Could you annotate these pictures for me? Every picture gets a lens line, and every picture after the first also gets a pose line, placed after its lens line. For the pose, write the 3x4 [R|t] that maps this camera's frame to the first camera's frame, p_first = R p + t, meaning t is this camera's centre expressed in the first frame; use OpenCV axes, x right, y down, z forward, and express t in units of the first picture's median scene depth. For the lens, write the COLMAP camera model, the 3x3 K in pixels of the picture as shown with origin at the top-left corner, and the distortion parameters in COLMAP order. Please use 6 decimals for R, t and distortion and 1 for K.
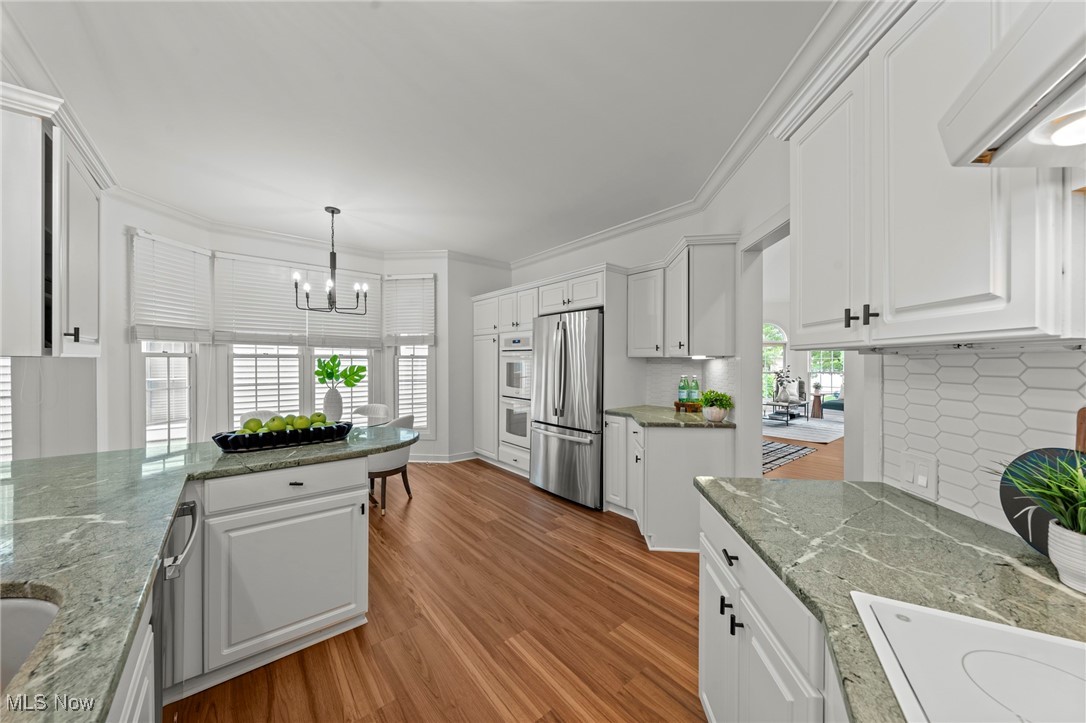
lens RADIAL K [[379.8, 0, 540.4], [0, 379.8, 360.3], [0, 0, 1]] dist [-0.001183, 0.000670]
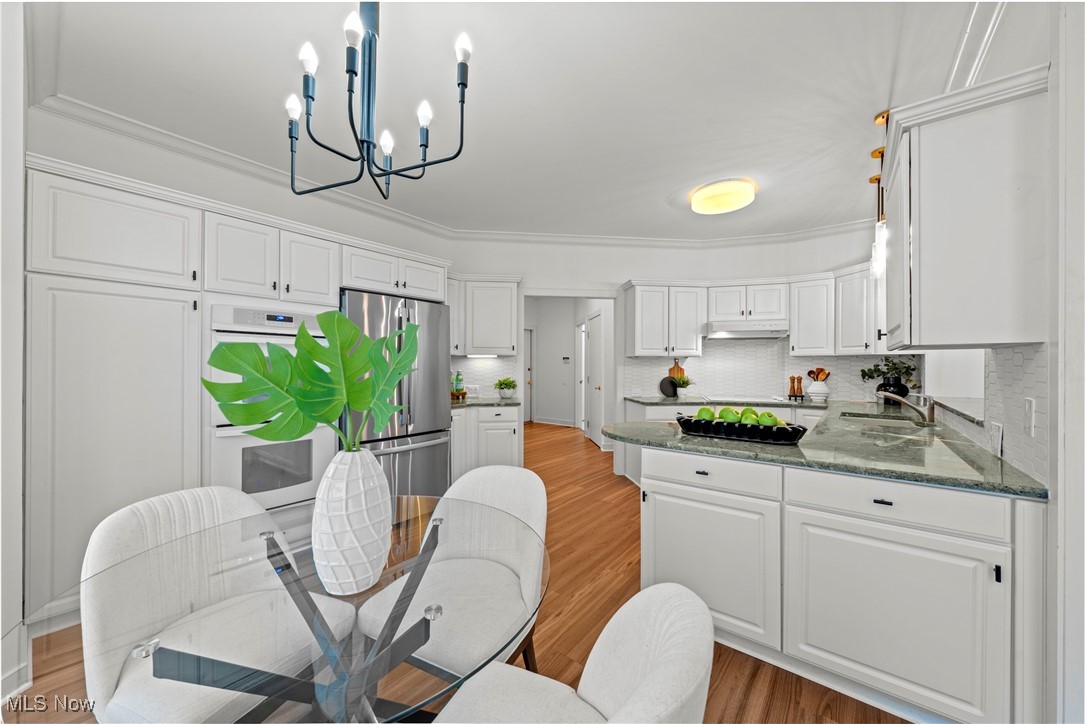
lens RADIAL K [[393.7, 0, 541.8], [0, 393.7, 365.2], [0, 0, 1]] dist [-0.000196, -0.000307]
pose [[-0.213128, -0.001928, 0.977022, -0.865936], [-0.006119, 0.999981, 0.000638, 0.019285], [-0.977005, -0.005843, -0.213136, 0.925258]]
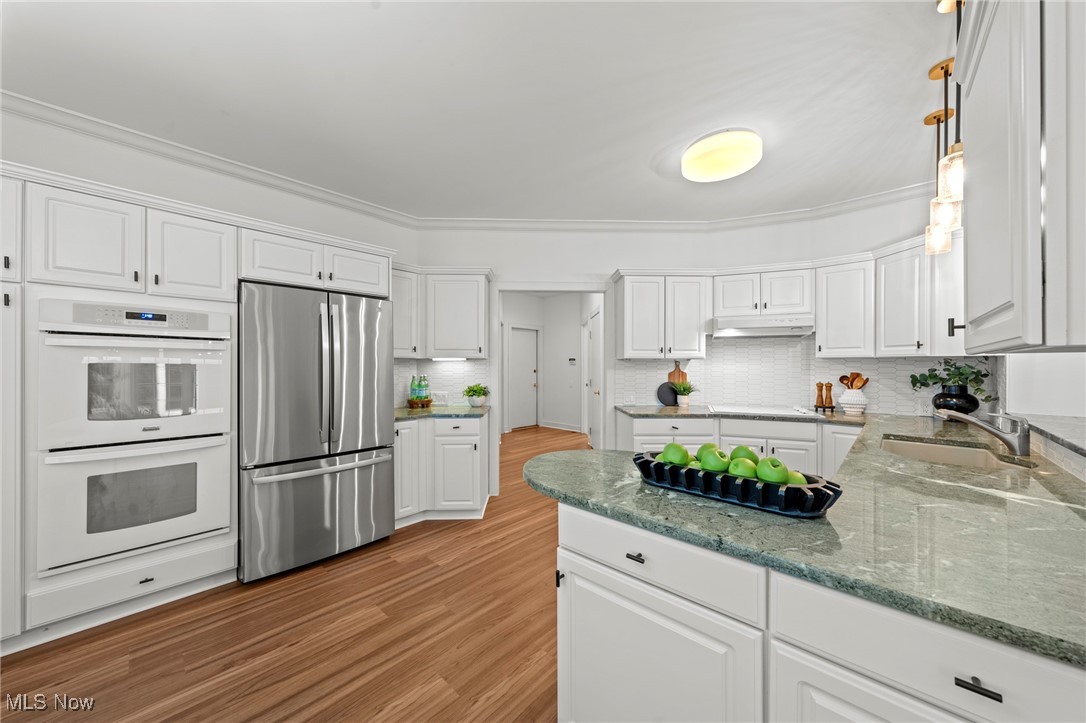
lens RADIAL K [[379.8, 0, 541.1], [0, 379.8, 365.6], [0, 0, 1]] dist [-0.001183, 0.000670]
pose [[-0.128849, -0.003476, 0.991658, -0.703335], [-0.004198, 0.999987, 0.002960, 0.006838], [-0.991655, -0.003781, -0.128862, 0.731764]]
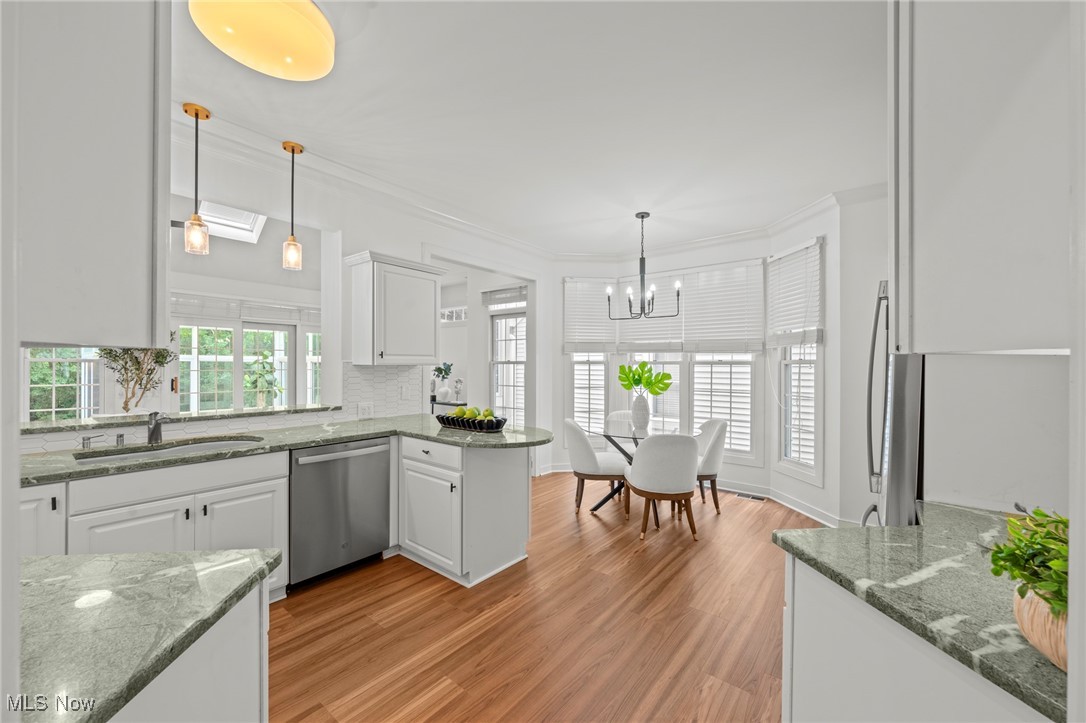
lens RADIAL K [[420.3, 0, 539.3], [0, 420.3, 367.8], [0, 0, 1]] dist [-0.007745, 0.000813]
pose [[0.195925, 0.002144, -0.980616, 0.471400], [0.000653, 0.999997, 0.002317, 0.000409], [0.980619, -0.001095, 0.195923, 0.520762]]
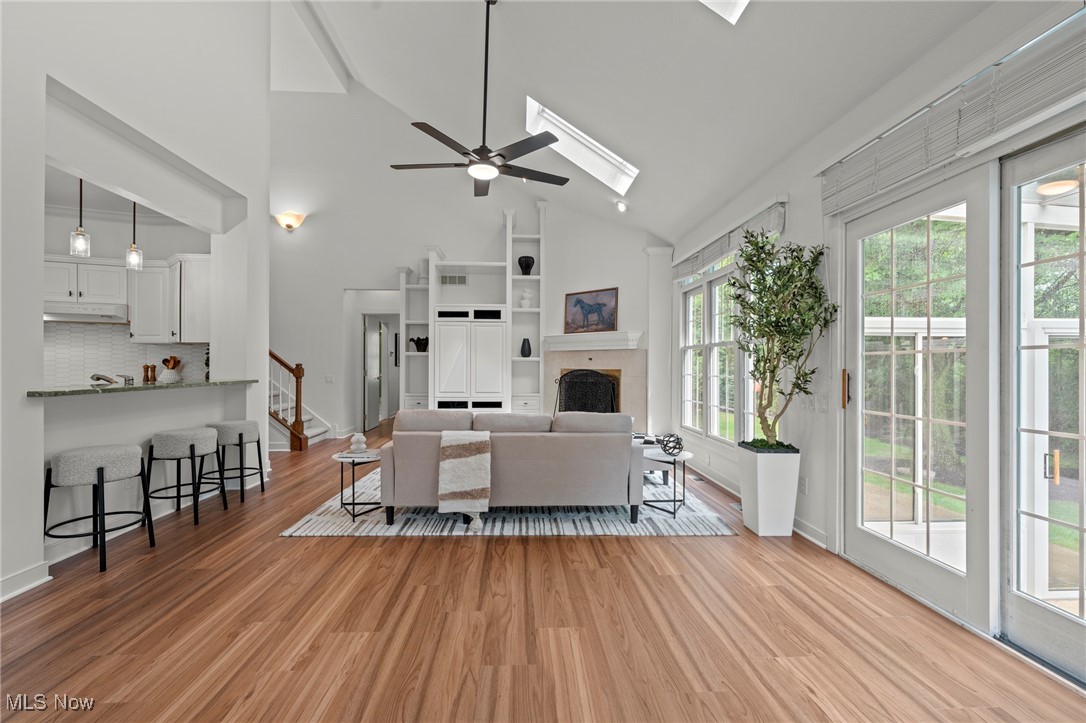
lens RADIAL K [[473.4, 0, 551.5], [0, 473.4, 363.4], [0, 0, 1]] dist [0.002925, -0.001085]
pose [[-0.804378, -0.003211, 0.594109, -1.632714], [-0.007559, 0.999960, -0.004830, 0.042905], [-0.594070, -0.008376, -0.804370, 0.324309]]
